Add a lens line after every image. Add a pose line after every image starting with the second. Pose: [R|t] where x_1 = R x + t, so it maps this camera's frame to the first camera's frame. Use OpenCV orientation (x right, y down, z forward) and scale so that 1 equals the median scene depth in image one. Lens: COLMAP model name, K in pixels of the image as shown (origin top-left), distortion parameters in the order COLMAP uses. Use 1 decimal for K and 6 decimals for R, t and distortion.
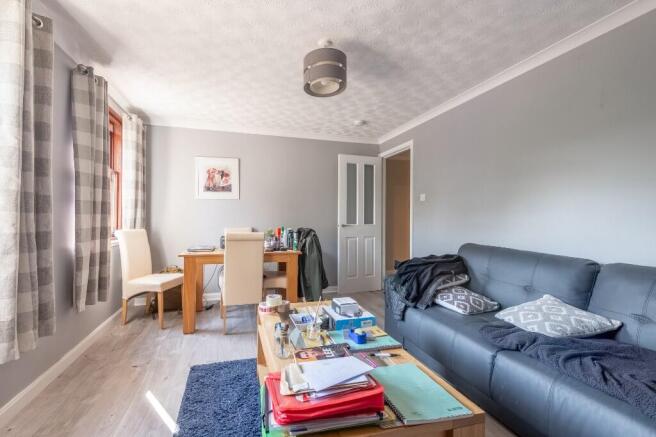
lens RADIAL K [[316.4, 0, 327.5], [0, 316.4, 216.5], [0, 0, 1]] dist [0.003570, -0.000156]
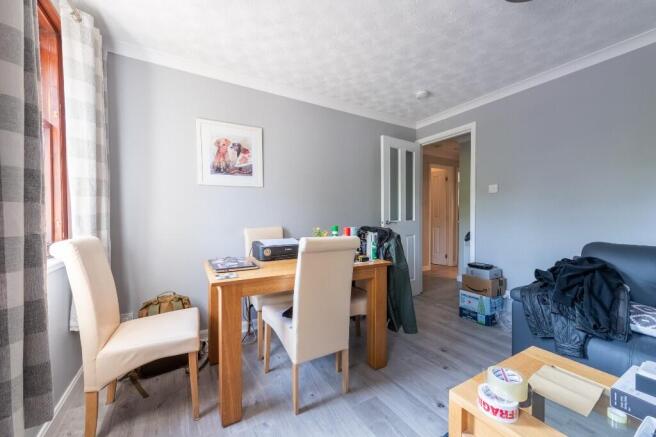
lens RADIAL K [[258.8, 0, 329.1], [0, 258.8, 222.2], [0, 0, 1]] dist [0.000019, -0.002291]
pose [[0.962116, -0.014343, 0.272262, -0.301349], [0.004916, 0.999366, 0.035275, 0.004588], [-0.272595, -0.032600, 0.961576, 0.410703]]
